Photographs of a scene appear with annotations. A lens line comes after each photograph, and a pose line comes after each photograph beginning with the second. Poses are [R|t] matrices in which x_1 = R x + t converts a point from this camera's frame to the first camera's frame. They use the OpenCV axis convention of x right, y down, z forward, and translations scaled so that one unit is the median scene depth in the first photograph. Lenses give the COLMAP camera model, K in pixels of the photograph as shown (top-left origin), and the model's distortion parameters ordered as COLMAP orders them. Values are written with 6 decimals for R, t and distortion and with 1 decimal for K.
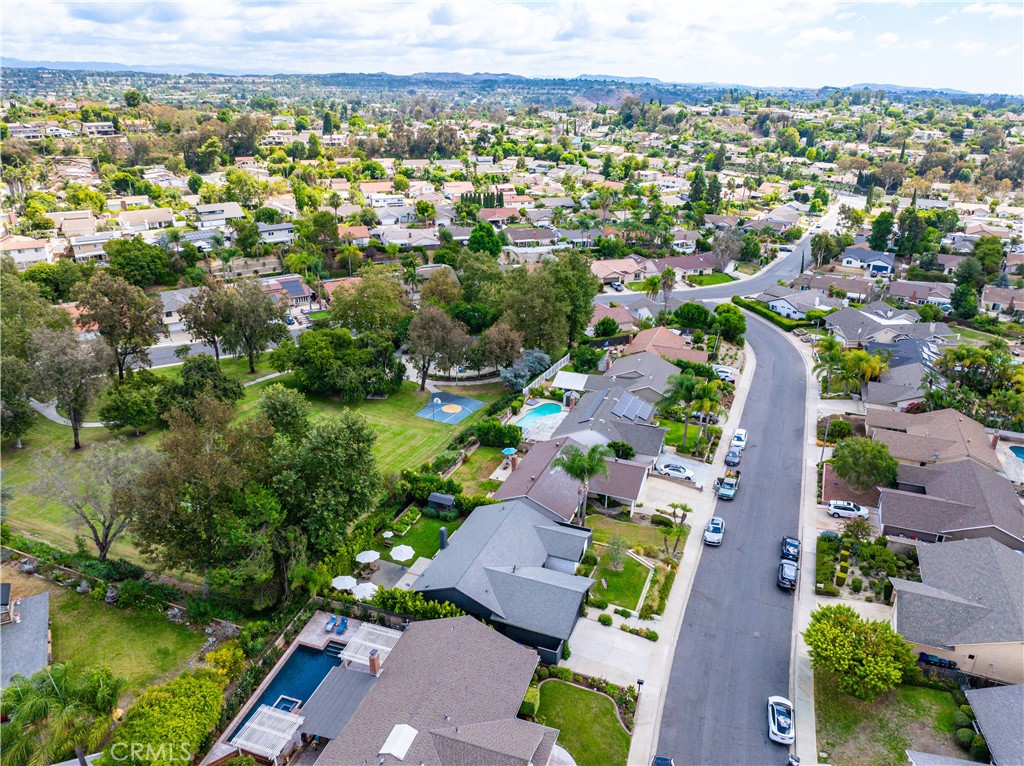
lens RADIAL K [[726.2, 0, 512.0], [0, 726.2, 383.0], [0, 0, 1]] dist [-0.027932, 0.002212]
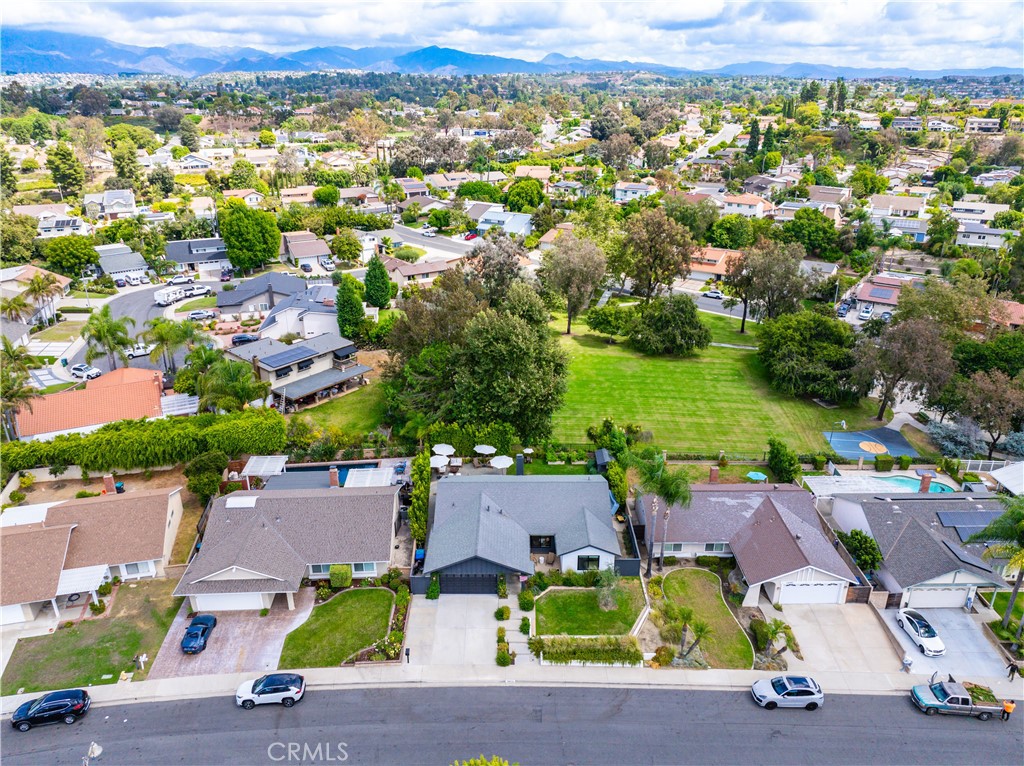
lens RADIAL K [[726.2, 0, 512.0], [0, 726.2, 383.0], [0, 0, 1]] dist [-0.027932, 0.002212]
pose [[0.367038, 0.343483, -0.864467, 0.752381], [-0.356284, 0.910369, 0.210450, -0.095417], [0.859270, 0.230753, 0.456517, 0.550890]]
